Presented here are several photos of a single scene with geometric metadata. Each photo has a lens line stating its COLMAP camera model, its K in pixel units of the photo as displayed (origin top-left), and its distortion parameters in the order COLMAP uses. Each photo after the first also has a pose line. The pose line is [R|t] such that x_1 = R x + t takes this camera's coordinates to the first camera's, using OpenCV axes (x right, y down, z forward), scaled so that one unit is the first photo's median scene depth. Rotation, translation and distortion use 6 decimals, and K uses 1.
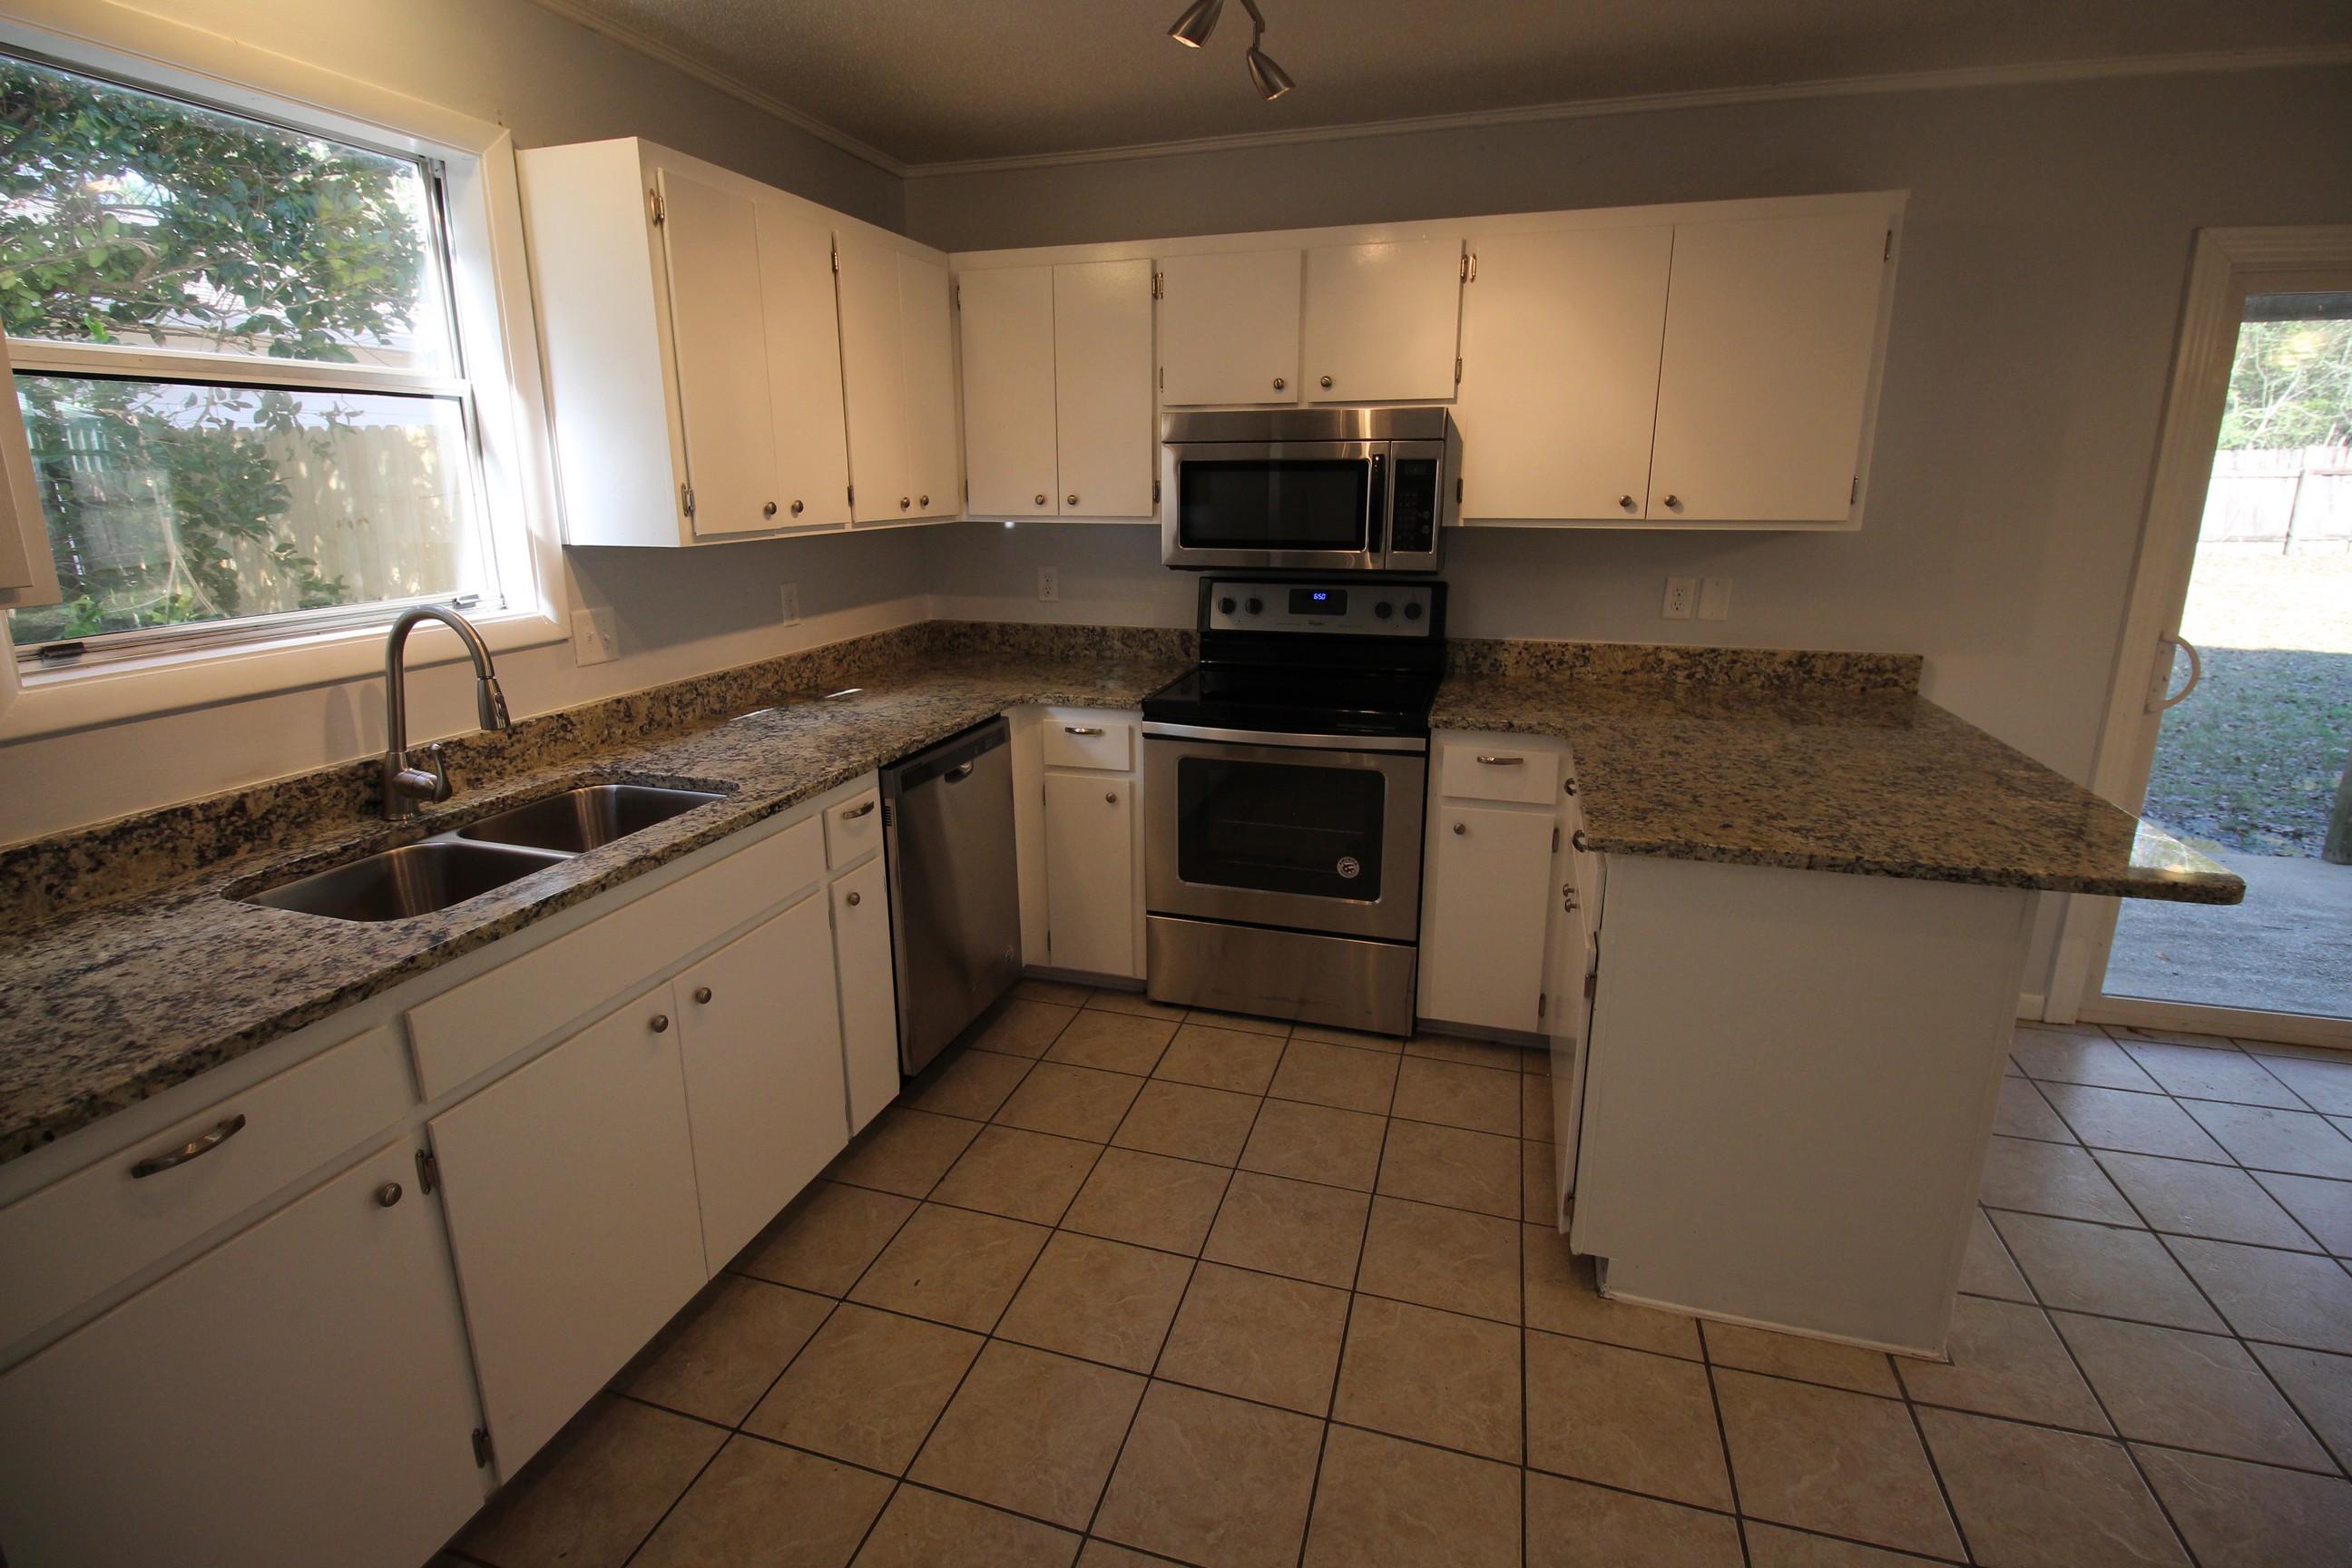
lens RADIAL K [[1088.0, 0, 1164.3], [0, 1088.0, 751.7], [0, 0, 1]] dist [0.002815, -0.012250]
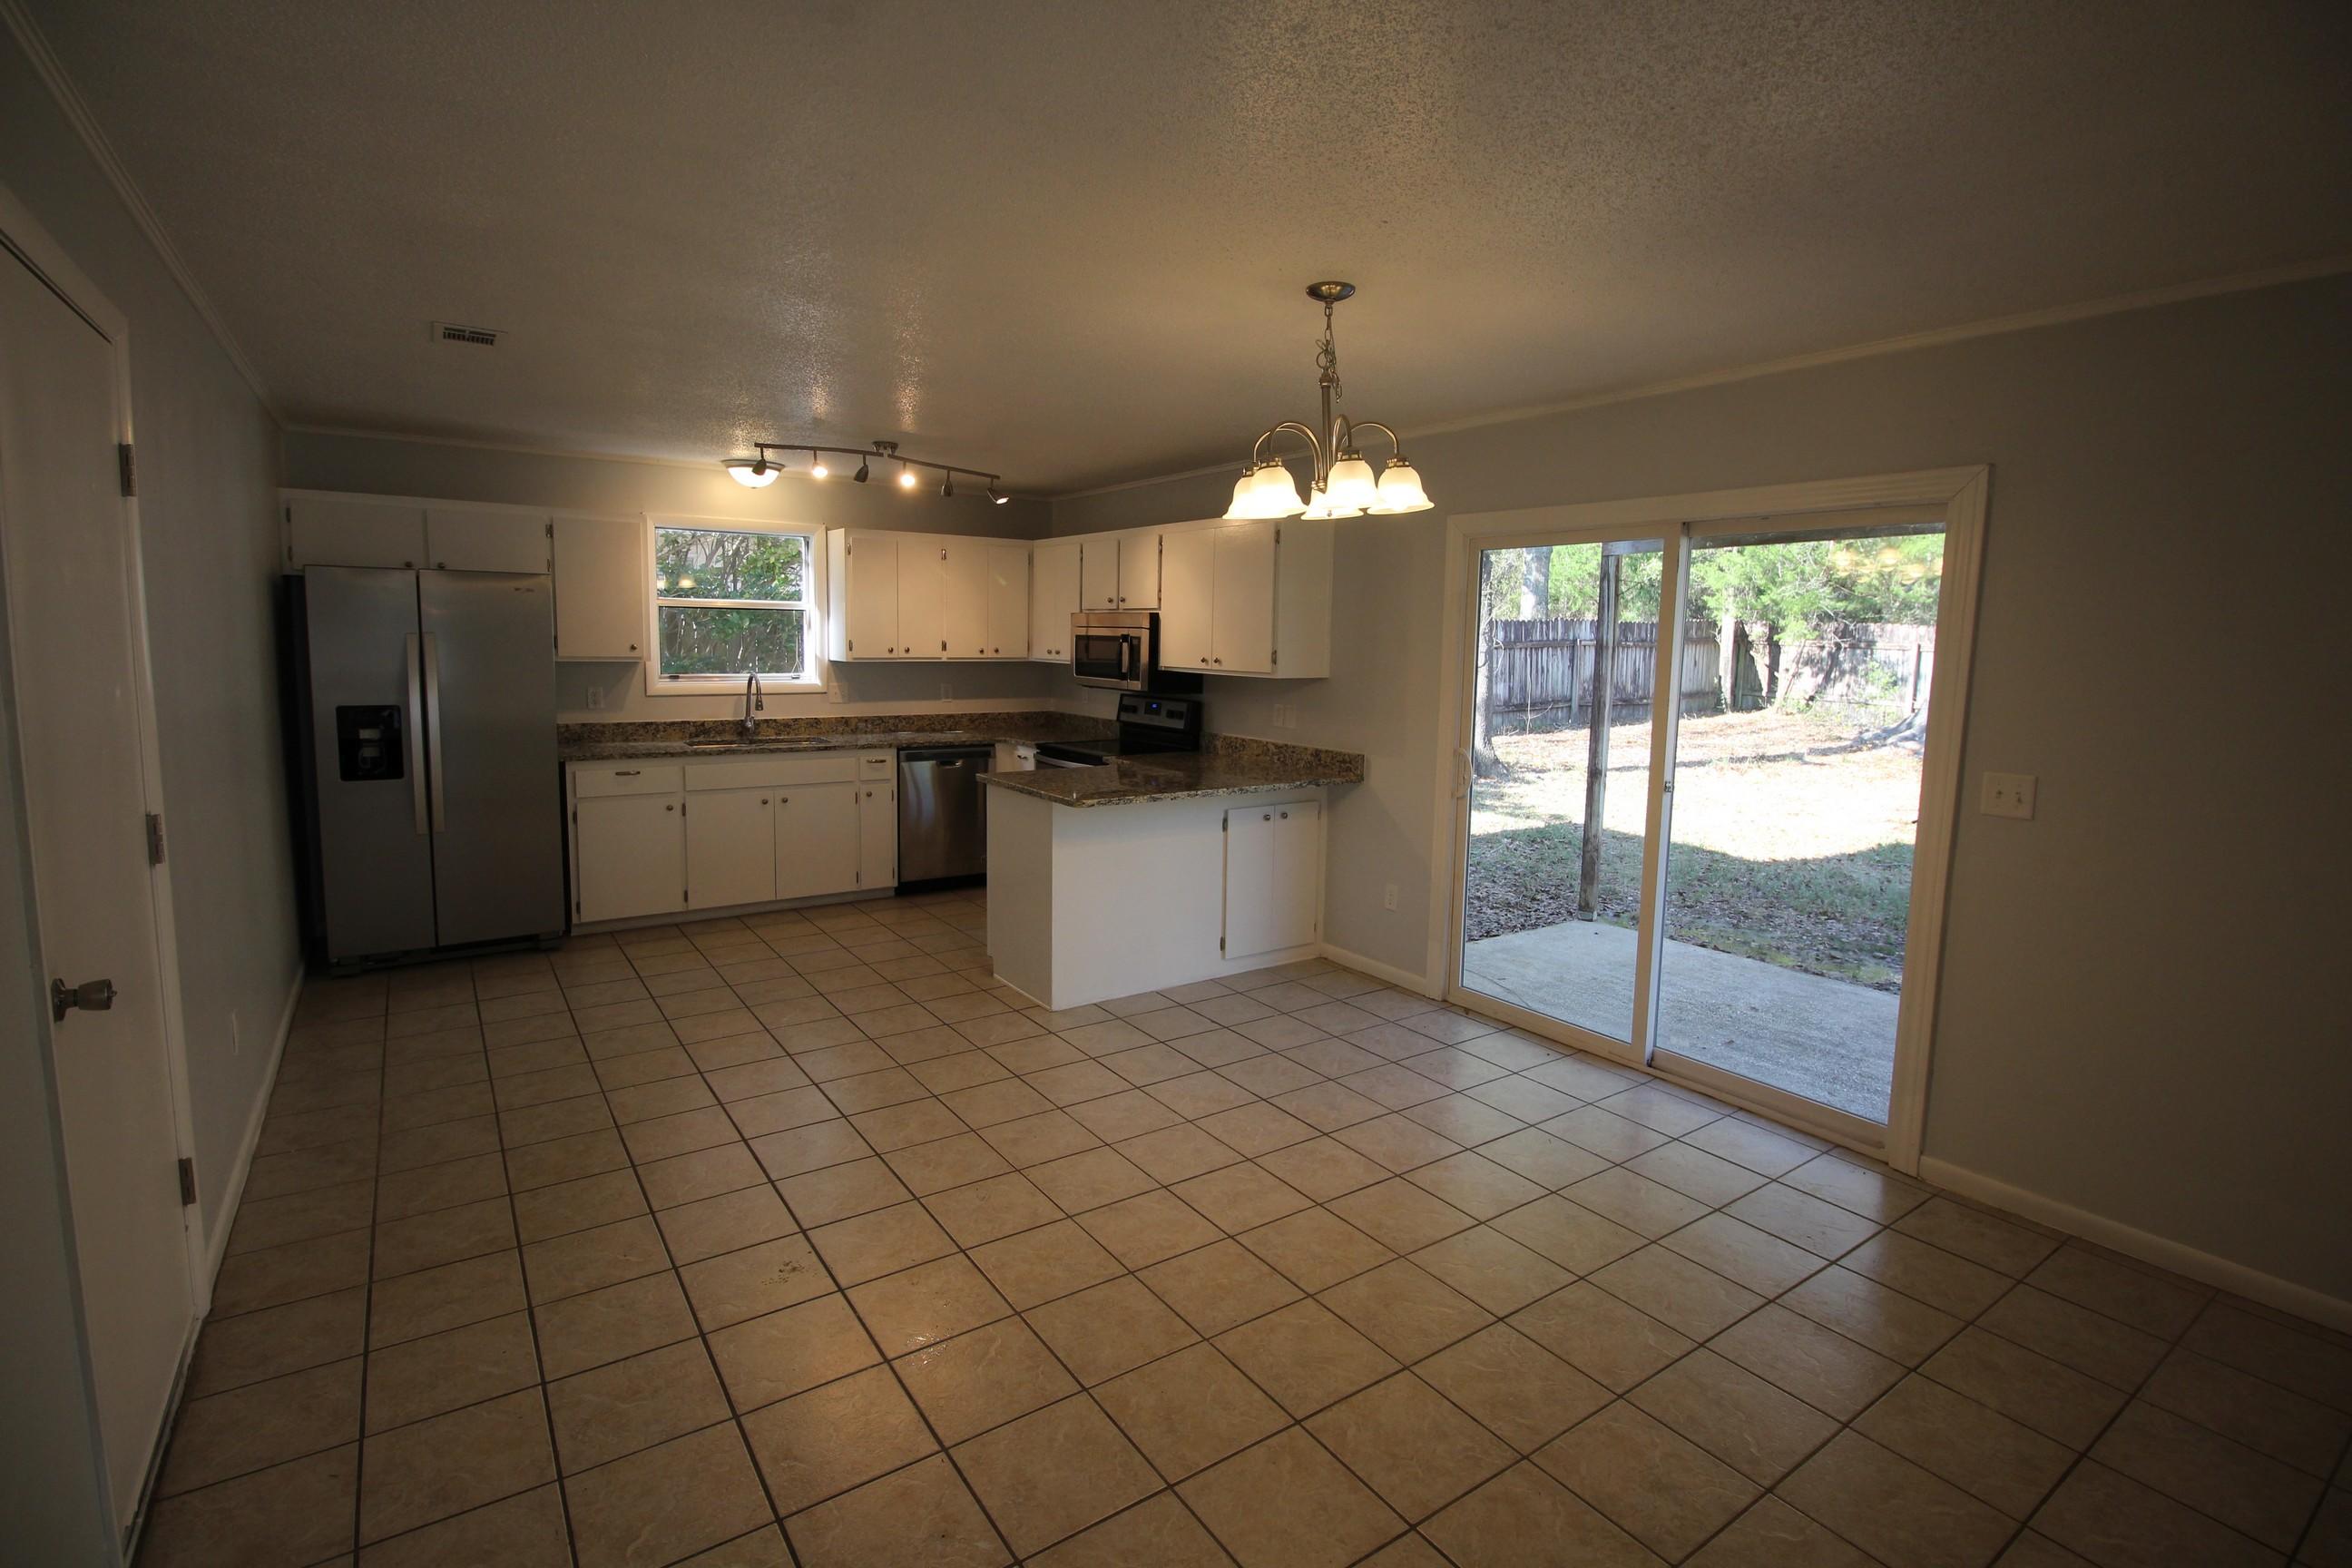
lens RADIAL K [[1088.0, 0, 1164.3], [0, 1088.0, 751.7], [0, 0, 1]] dist [0.002815, -0.012250]
pose [[0.787009, 0.087064, -0.610767, 1.491120], [-0.172722, 0.981497, -0.082651, 0.101730], [0.592270, 0.170540, 0.787485, -0.532229]]
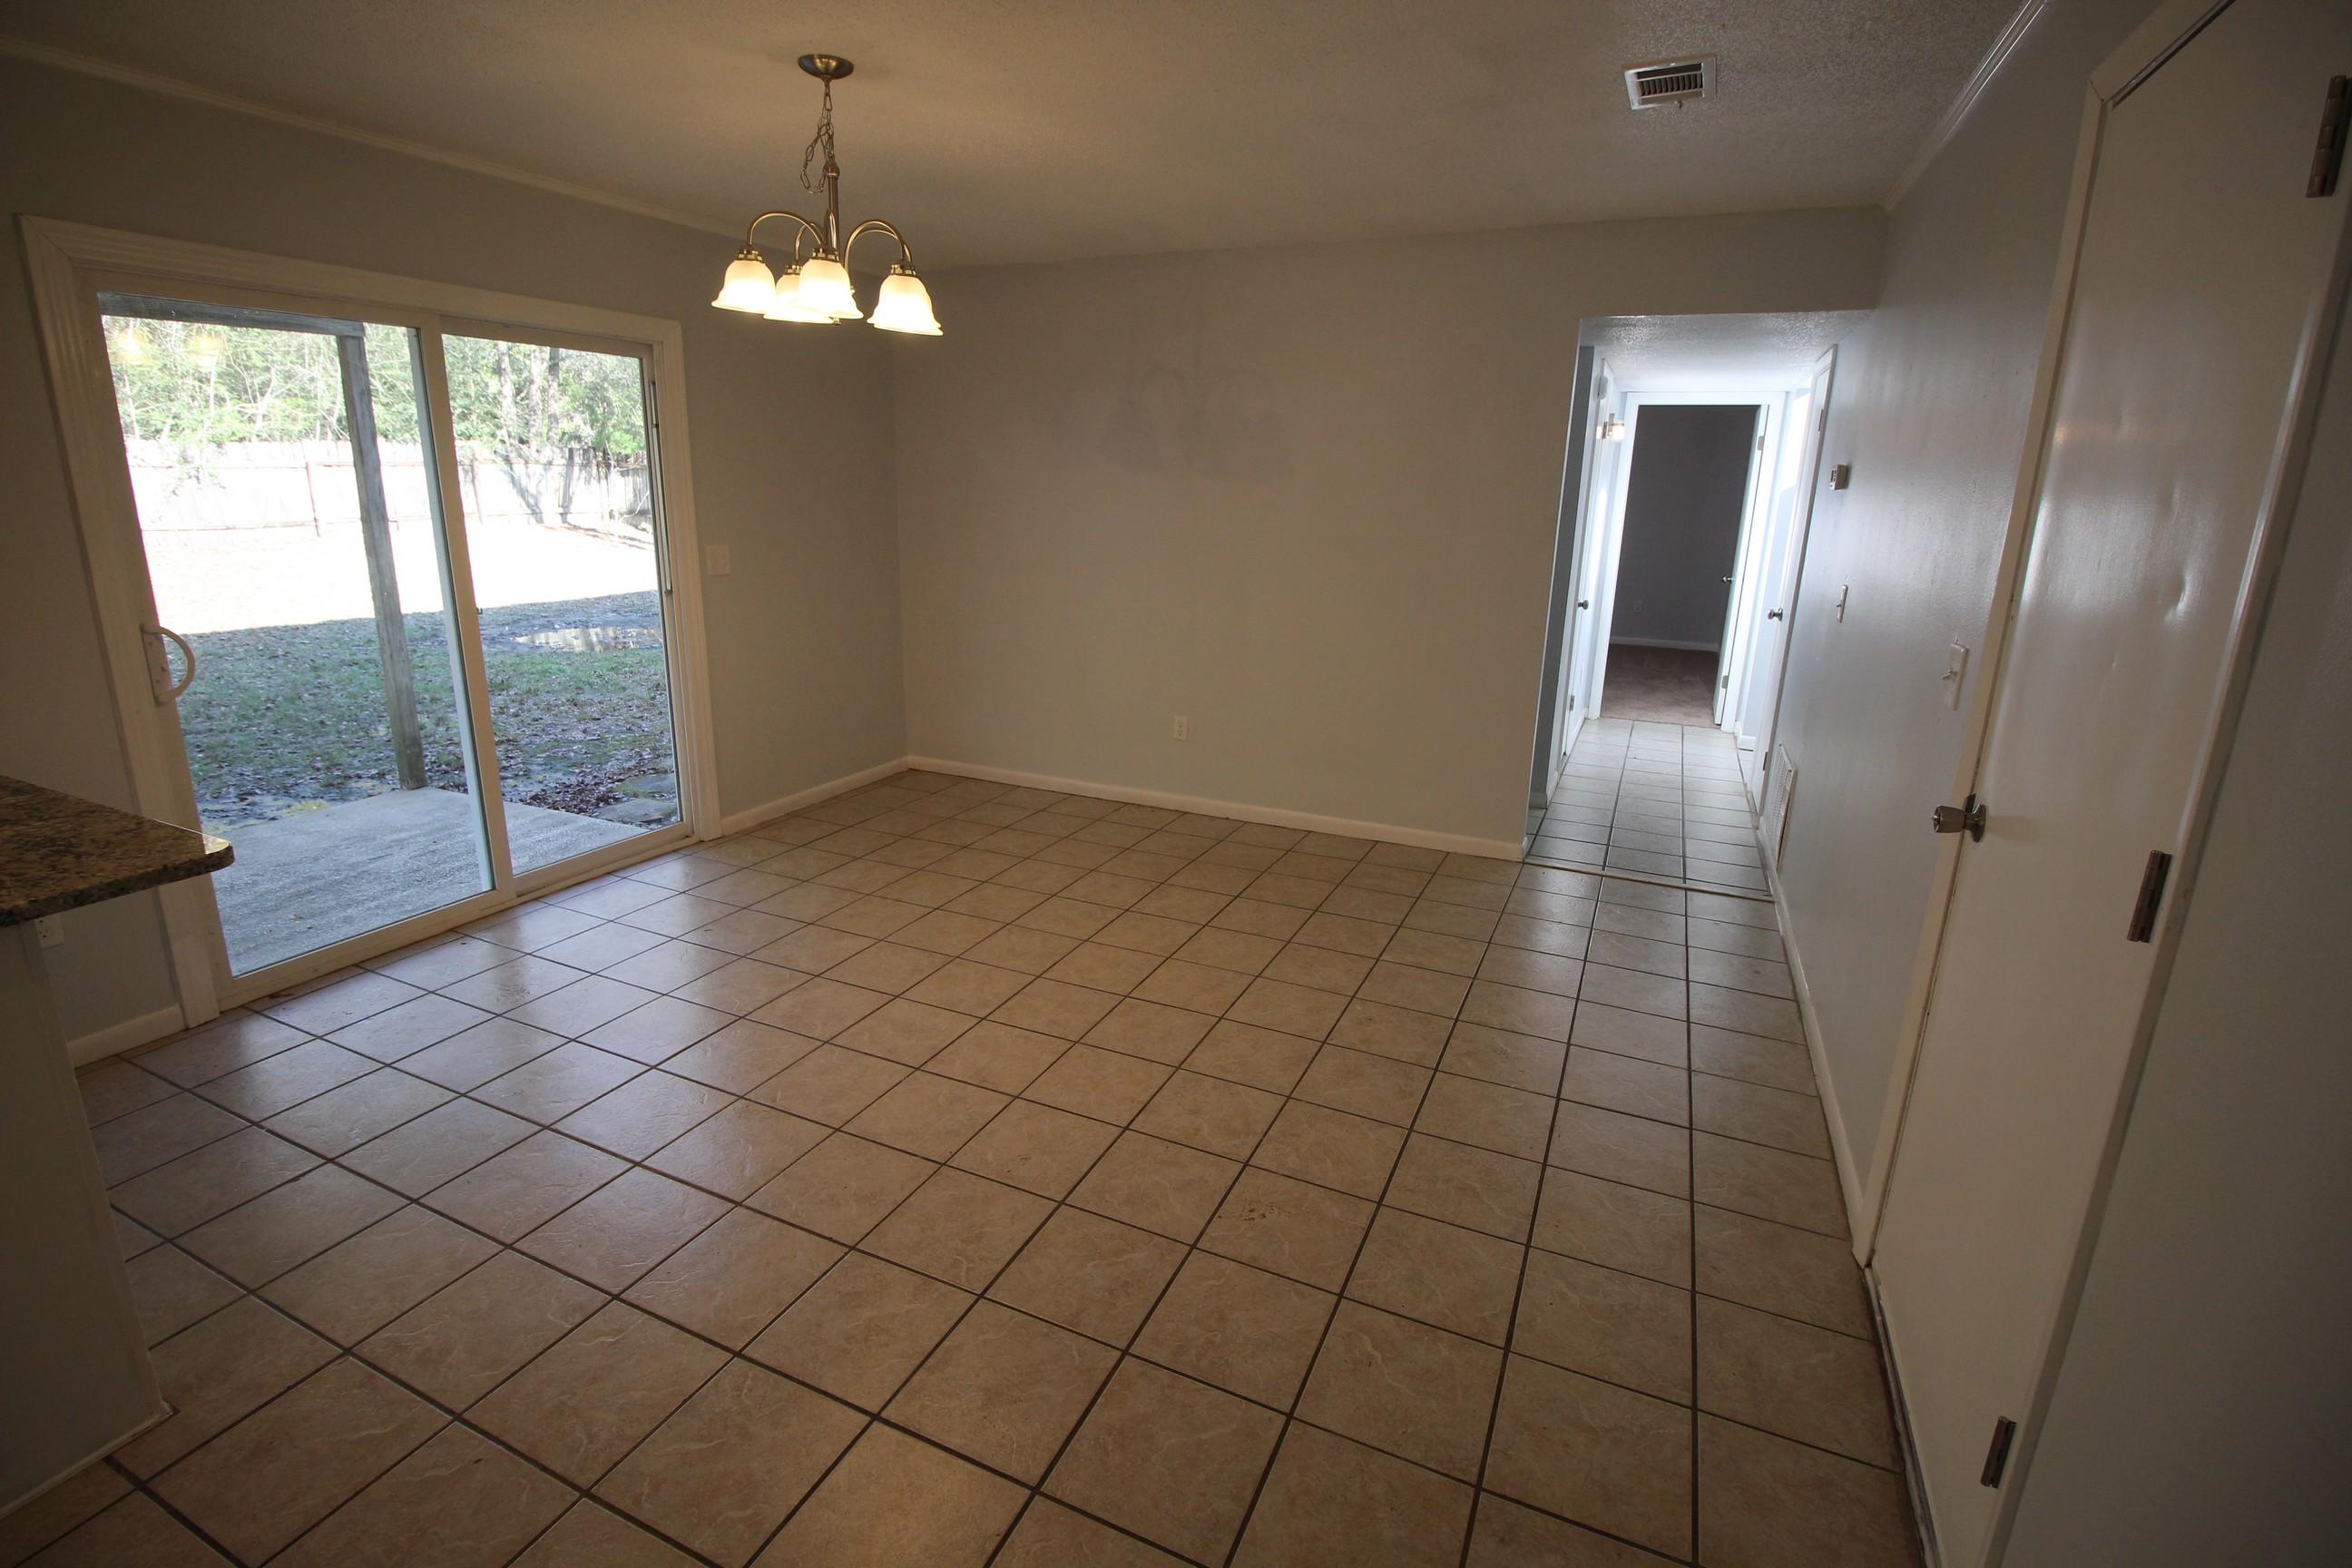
lens RADIAL K [[1088.0, 0, 1164.3], [0, 1088.0, 751.7], [0, 0, 1]] dist [0.002815, -0.012250]
pose [[0.130292, -0.230773, 0.964245, 0.046574], [0.221541, 0.954722, 0.198559, 0.012781], [-0.966408, 0.187749, 0.175518, -0.071521]]
